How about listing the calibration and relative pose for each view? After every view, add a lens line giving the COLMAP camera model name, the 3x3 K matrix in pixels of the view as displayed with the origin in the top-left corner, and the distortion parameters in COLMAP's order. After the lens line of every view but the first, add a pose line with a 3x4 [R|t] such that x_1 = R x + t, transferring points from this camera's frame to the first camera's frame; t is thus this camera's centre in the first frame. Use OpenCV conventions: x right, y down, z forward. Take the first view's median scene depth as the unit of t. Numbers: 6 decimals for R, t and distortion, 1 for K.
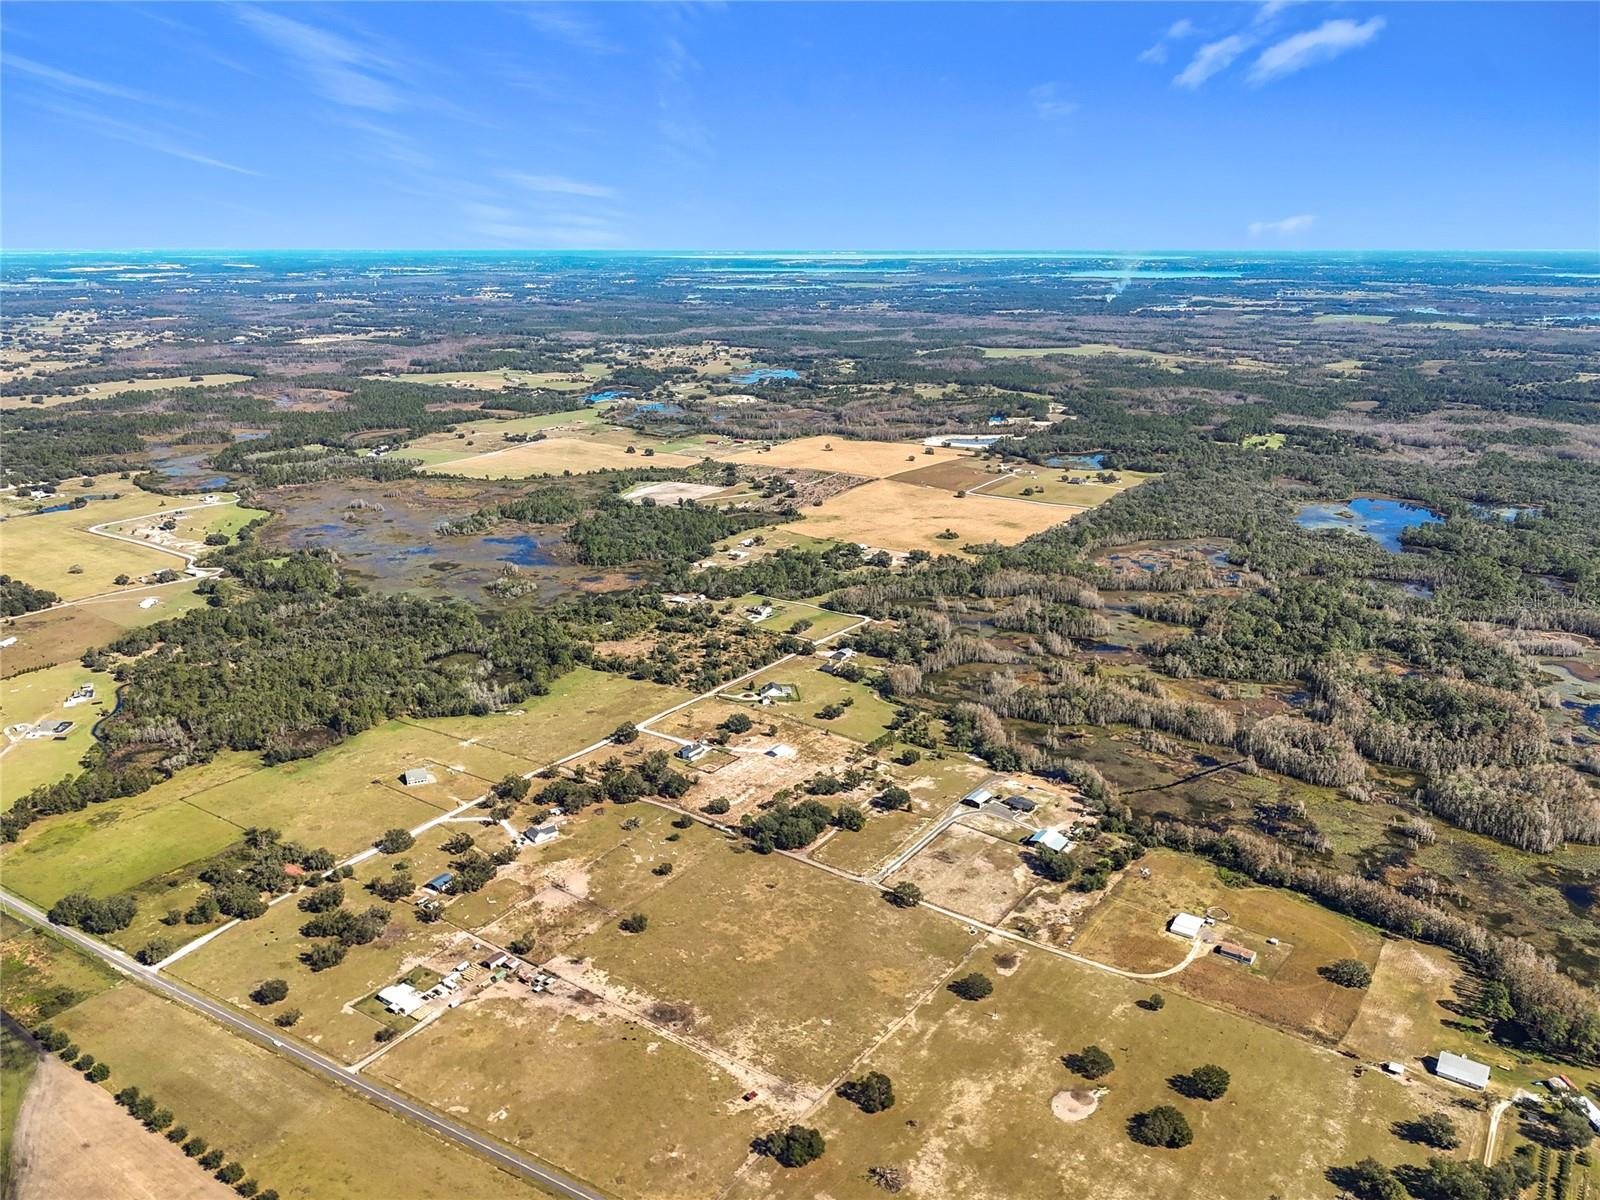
lens RADIAL K [[1218.1, 0, 802.5], [0, 1218.1, 504.3], [0, 0, 1]] dist [0.063077, -0.066911]
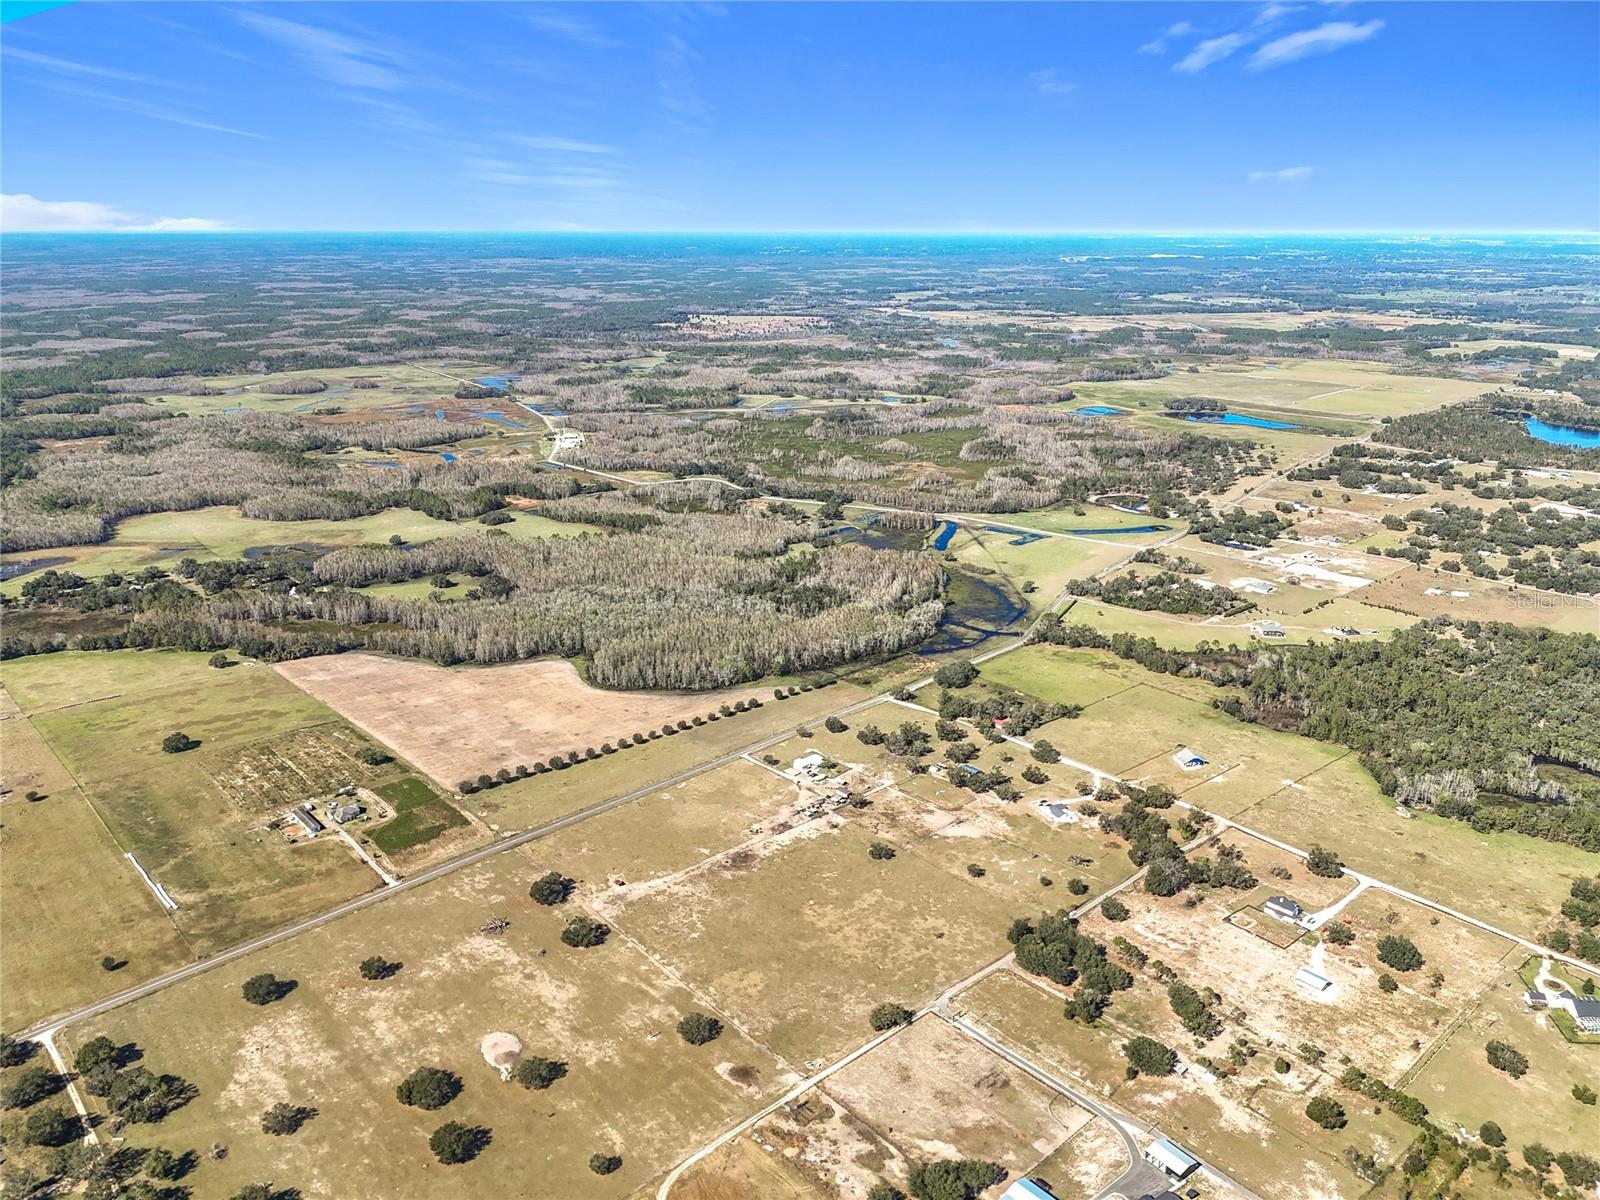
lens RADIAL K [[1205.2, 0, 801.8], [0, 1205.2, 552.7], [0, 0, 1]] dist [0.039851, -0.049878]
pose [[-0.226079, 0.258429, -0.939203, 0.813728], [-0.212305, 0.927916, 0.306428, -0.215019], [0.950692, 0.268674, -0.154917, 1.031869]]
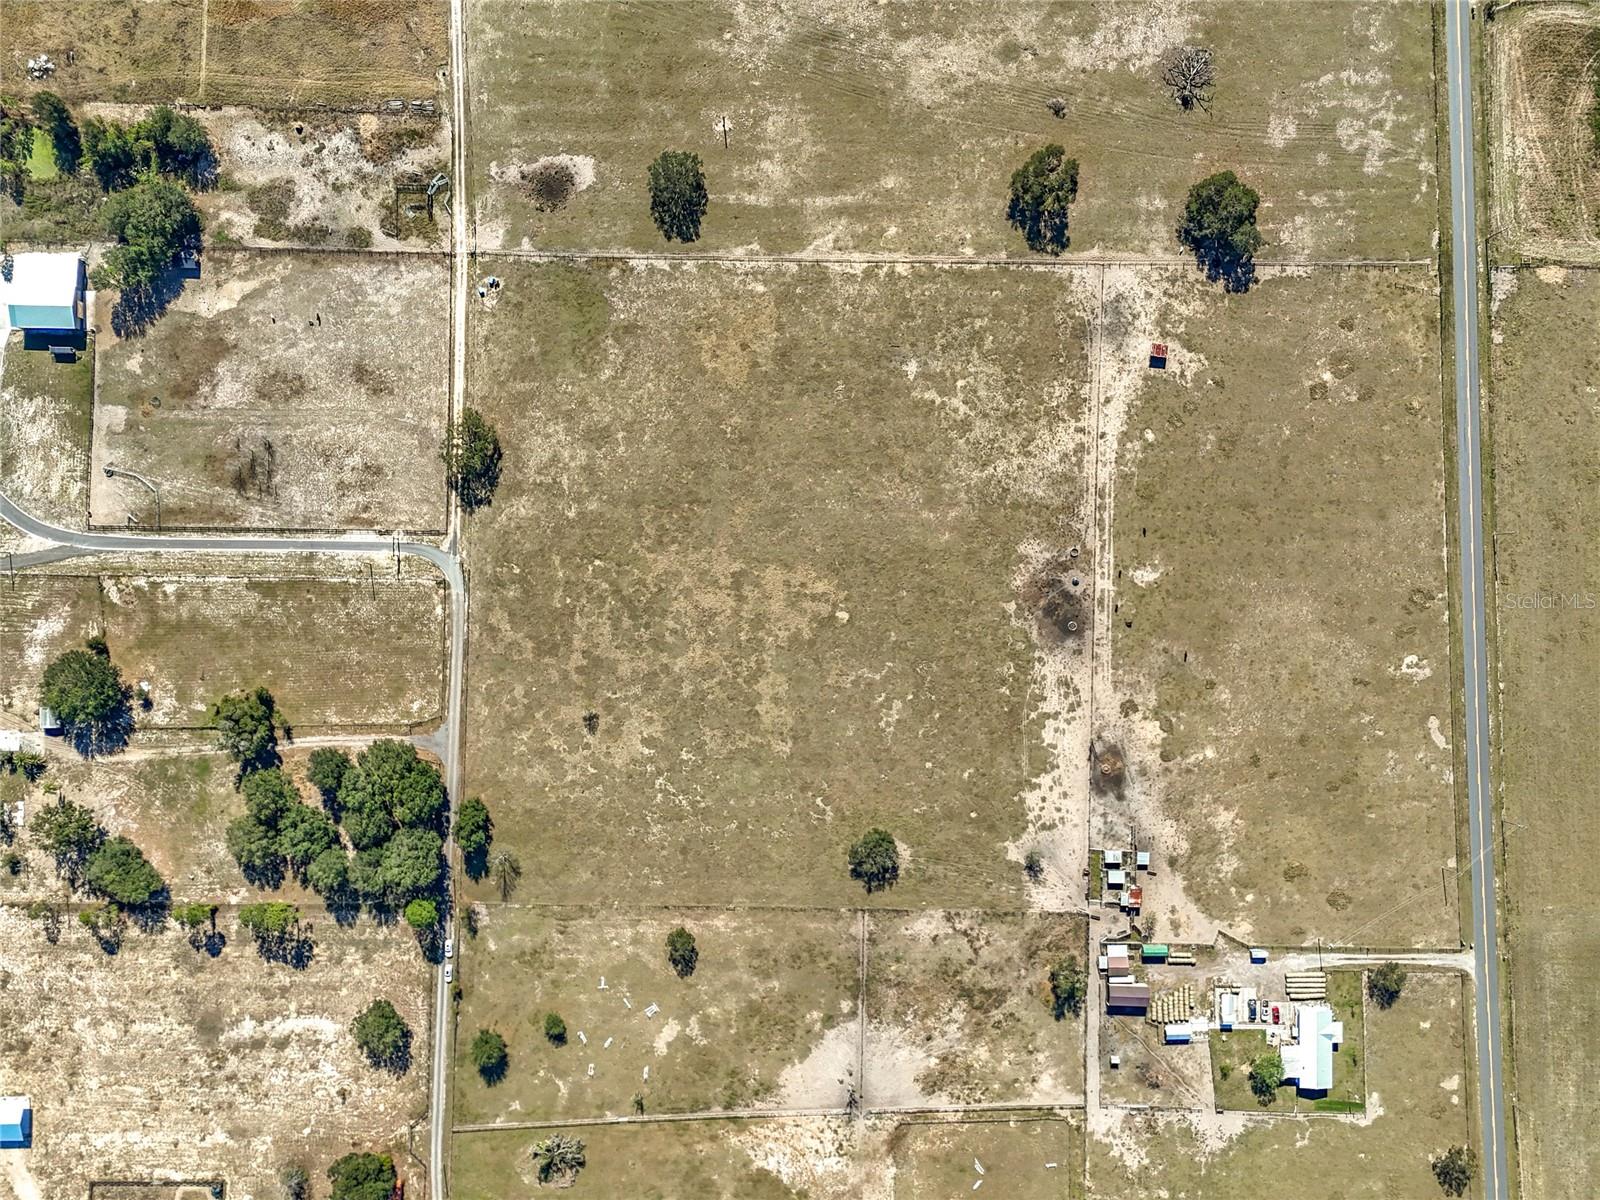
lens RADIAL K [[1176.5, 0, 797.7], [0, 1176.5, 588.5], [0, 0, 1]] dist [0.071078, -0.051921]
pose [[-0.560602, -0.827936, -0.015747, -0.022609], [0.161574, -0.128013, 0.978523, -0.112188], [-0.812170, 0.546017, 0.205537, 0.873519]]
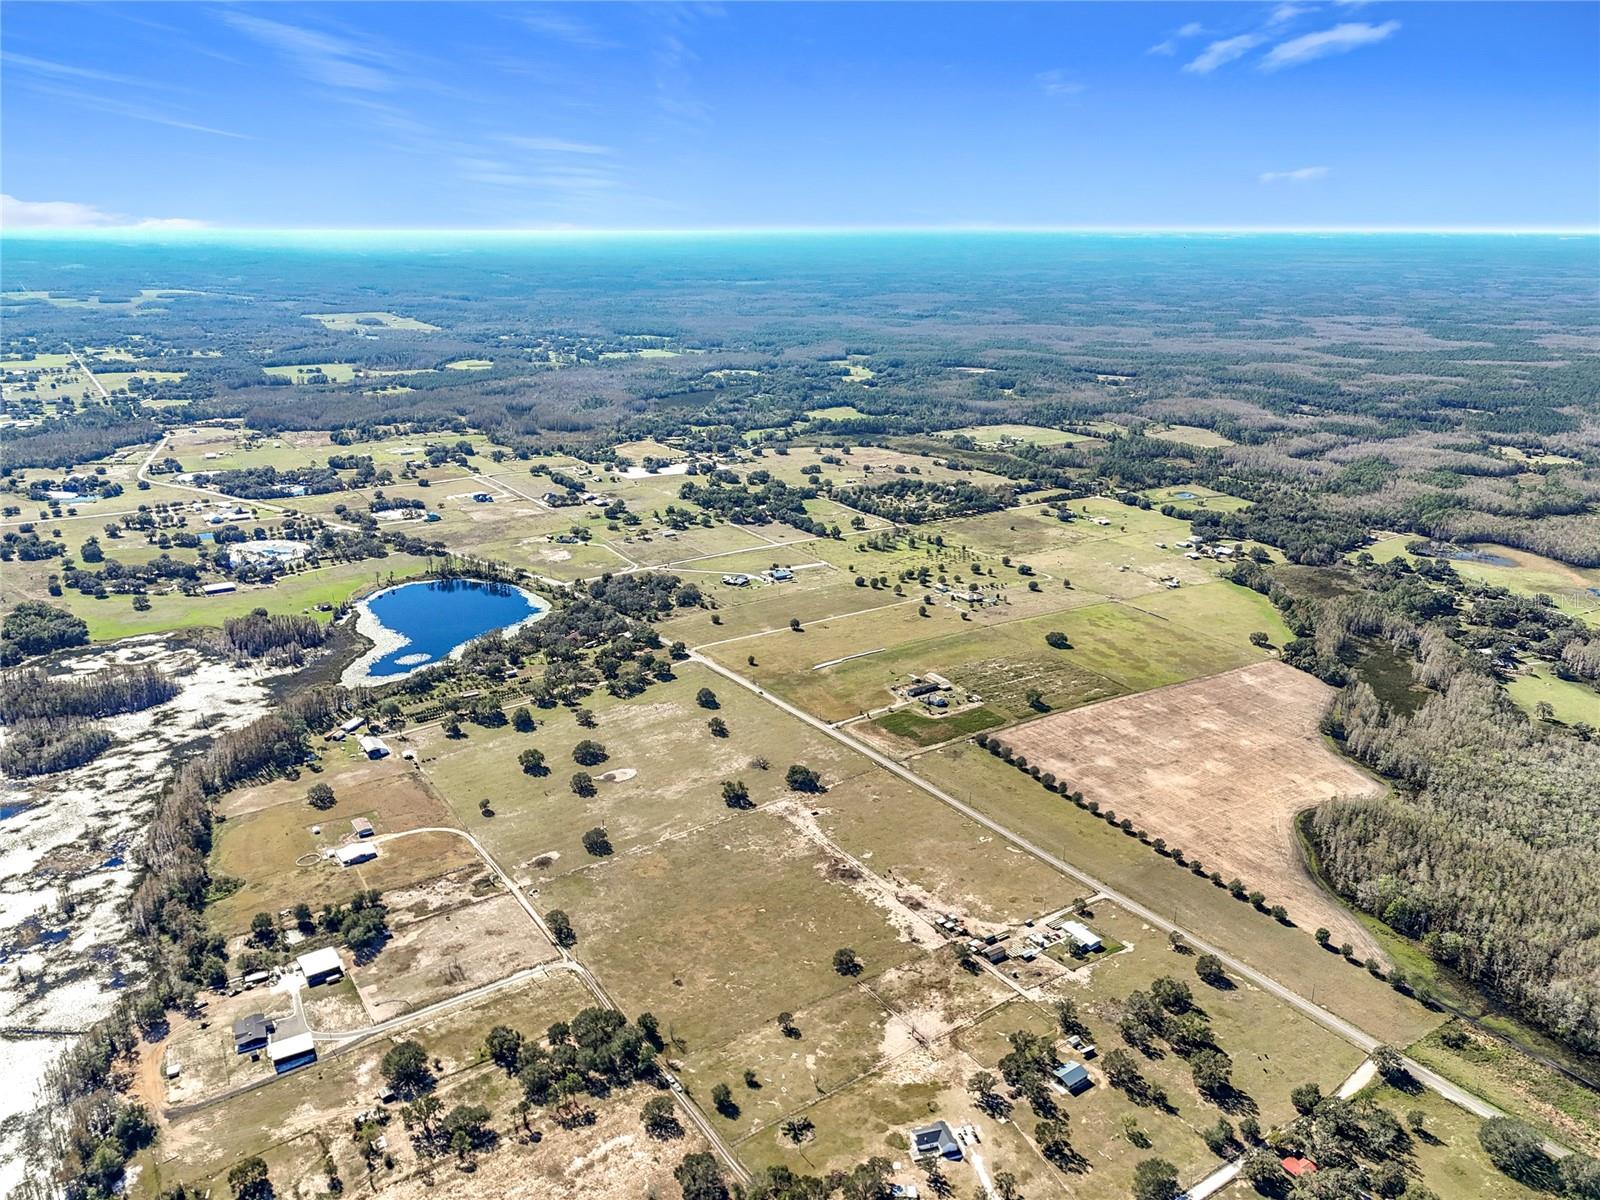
lens RADIAL K [[1176.5, 0, 797.7], [0, 1176.5, 588.5], [0, 0, 1]] dist [0.071078, -0.051921]
pose [[-0.931989, -0.122748, 0.341071, -0.373080], [0.064245, 0.870089, 0.488689, -0.341745], [-0.356748, 0.477365, -0.803027, 1.601463]]
